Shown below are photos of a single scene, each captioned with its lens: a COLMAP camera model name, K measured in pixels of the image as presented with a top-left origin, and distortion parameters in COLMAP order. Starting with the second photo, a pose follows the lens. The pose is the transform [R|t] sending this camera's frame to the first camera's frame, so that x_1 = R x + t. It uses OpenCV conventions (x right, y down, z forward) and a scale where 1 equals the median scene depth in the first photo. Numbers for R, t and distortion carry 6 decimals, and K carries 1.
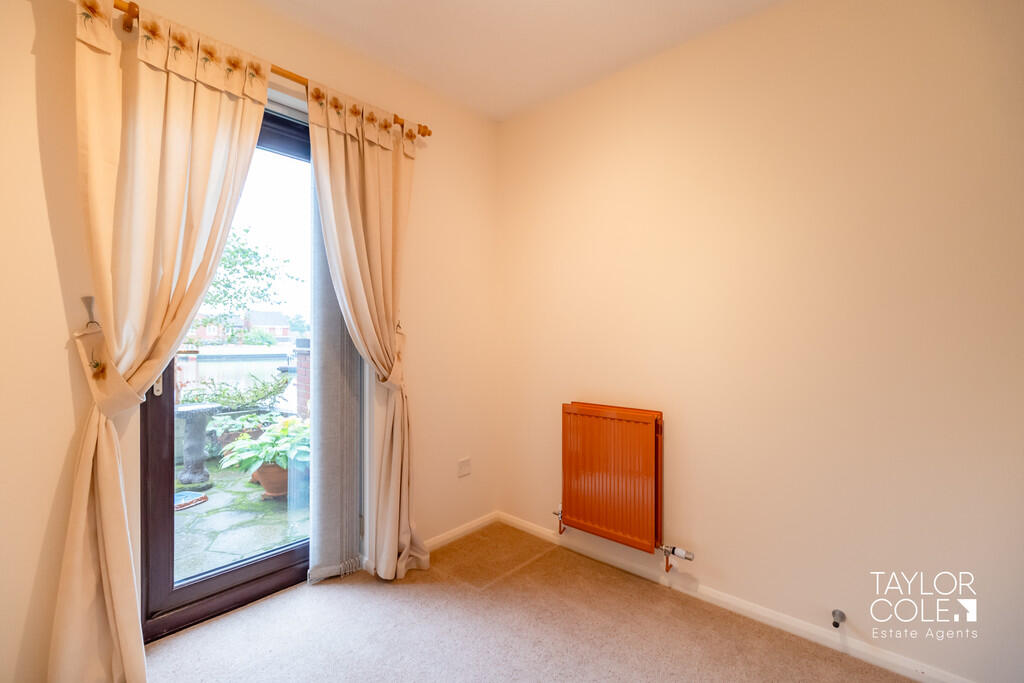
lens RADIAL K [[457.4, 0, 510.0], [0, 457.4, 338.3], [0, 0, 1]] dist [-0.000950, 0.000554]
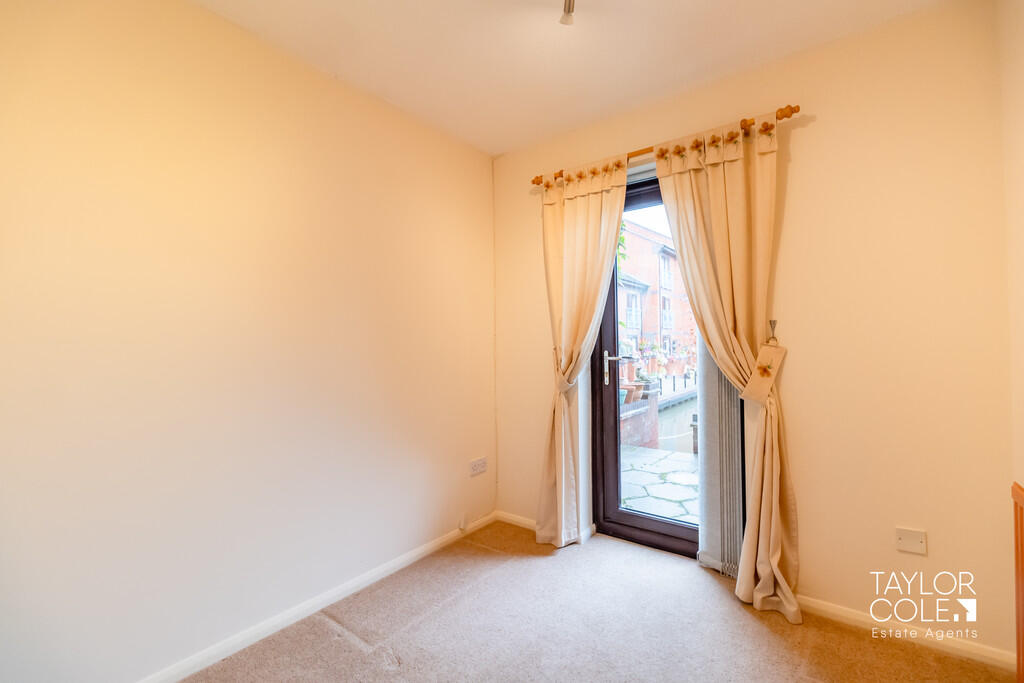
lens RADIAL K [[457.4, 0, 510.0], [0, 457.4, 338.3], [0, 0, 1]] dist [-0.000950, 0.000554]
pose [[0.066213, -0.013633, -0.997712, 0.696760], [0.004085, 0.999902, -0.013391, -0.017385], [0.997797, -0.003189, 0.066262, 0.458253]]
